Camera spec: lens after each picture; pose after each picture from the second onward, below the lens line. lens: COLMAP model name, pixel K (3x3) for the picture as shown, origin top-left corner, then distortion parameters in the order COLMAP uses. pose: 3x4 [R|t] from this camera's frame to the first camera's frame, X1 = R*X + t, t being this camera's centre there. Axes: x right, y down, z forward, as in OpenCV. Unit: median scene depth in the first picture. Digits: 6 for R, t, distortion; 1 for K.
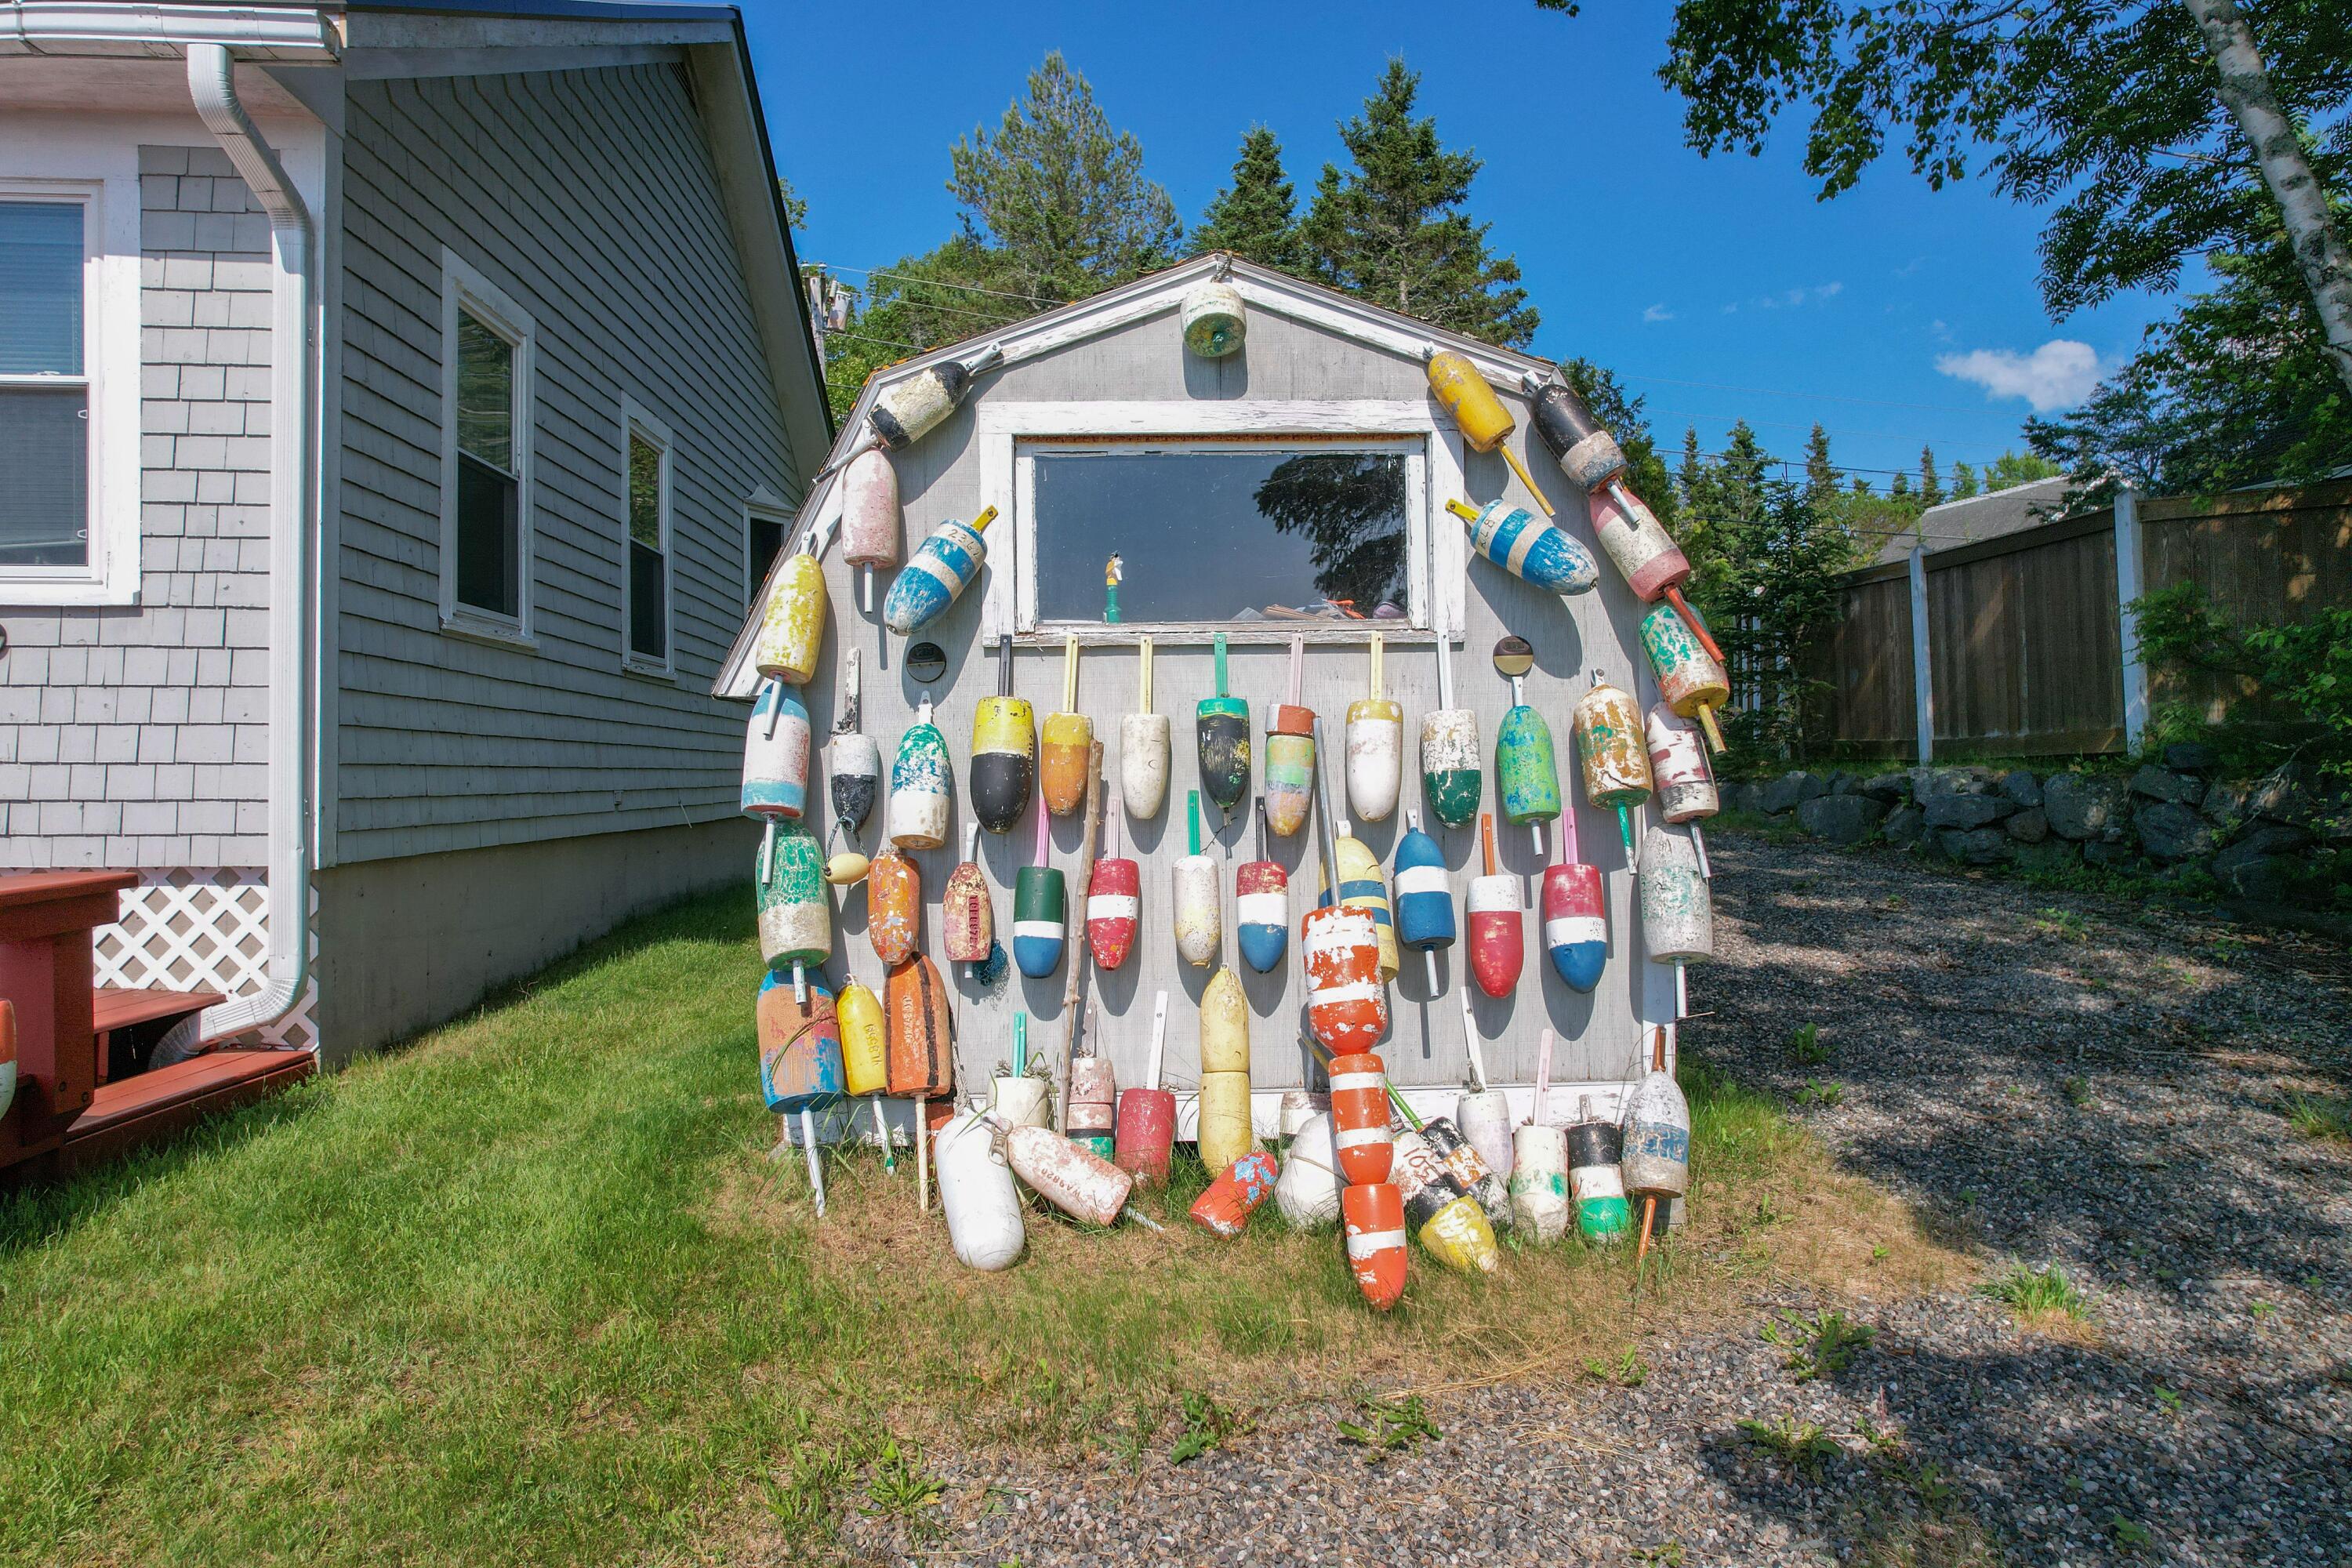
lens RADIAL K [[1435.4, 0, 1191.2], [0, 1435.4, 803.6], [0, 0, 1]] dist [-0.060617, 0.048019]
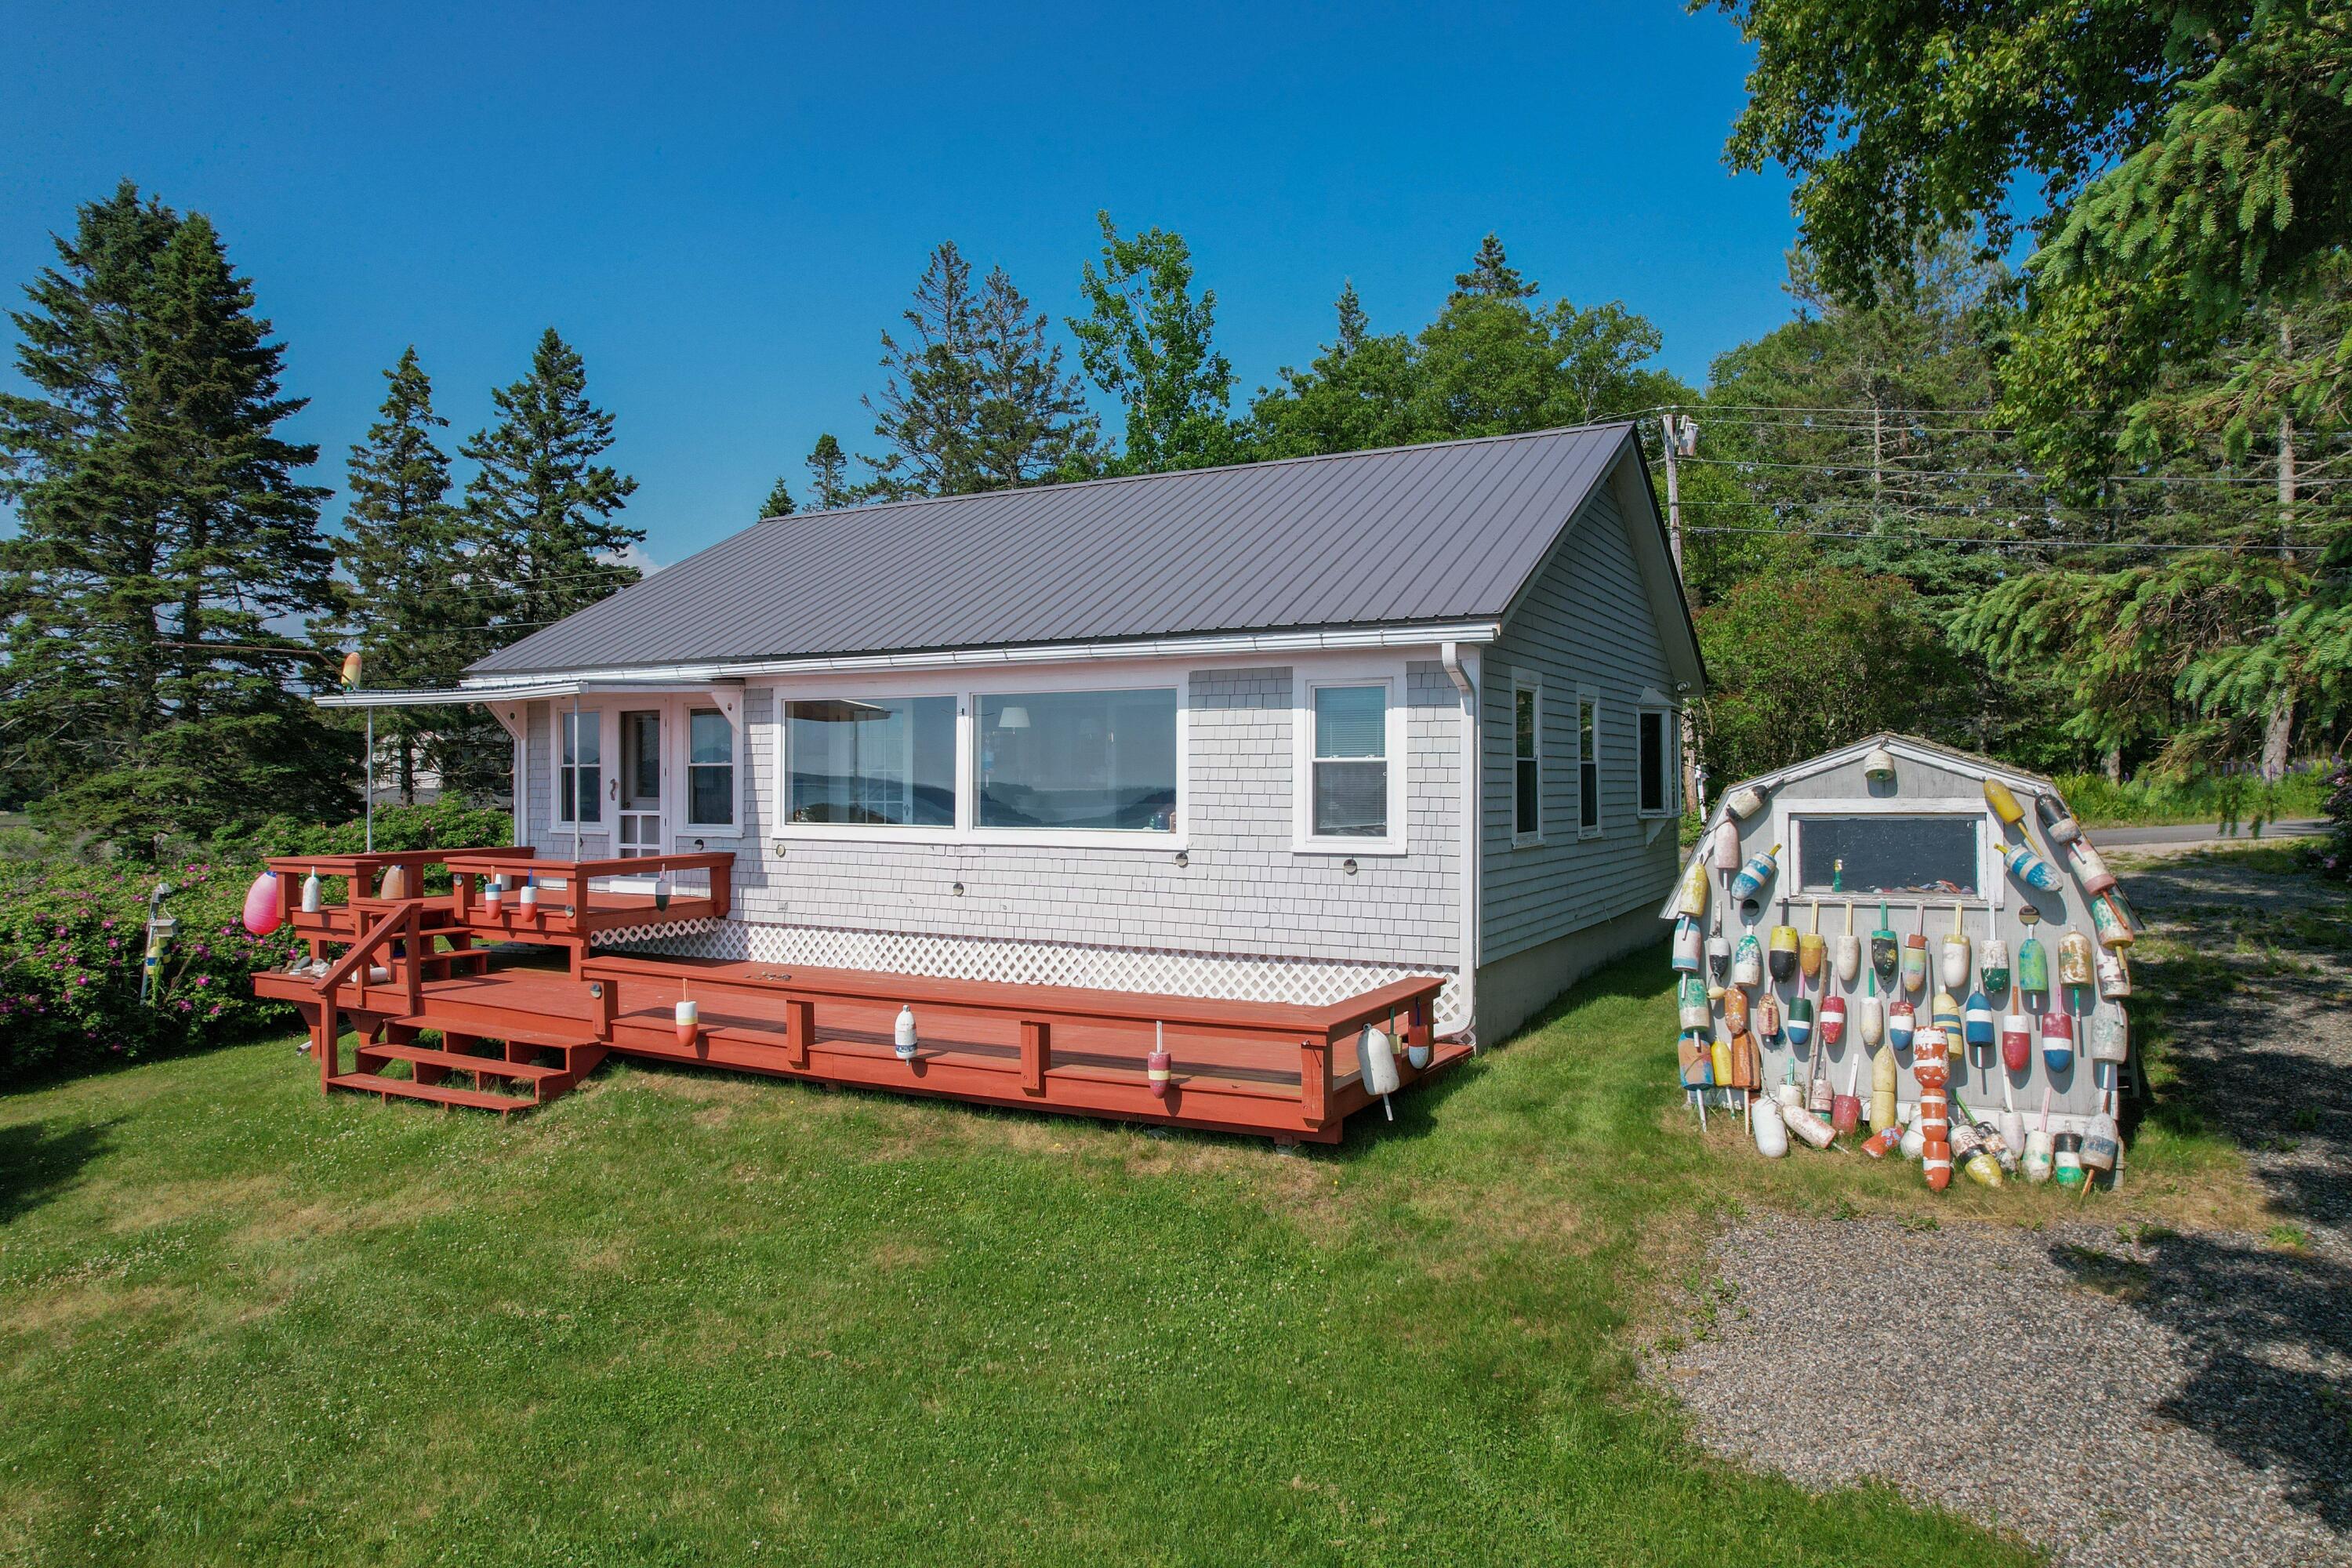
lens RADIAL K [[1435.4, 0, 1191.2], [0, 1435.4, 803.6], [0, 0, 1]] dist [-0.060617, 0.048019]
pose [[0.840118, -0.000828, -0.542403, 0.325307], [0.000418, 1.000000, -0.000879, -0.276264], [0.542404, 0.000512, 0.840118, -1.529075]]
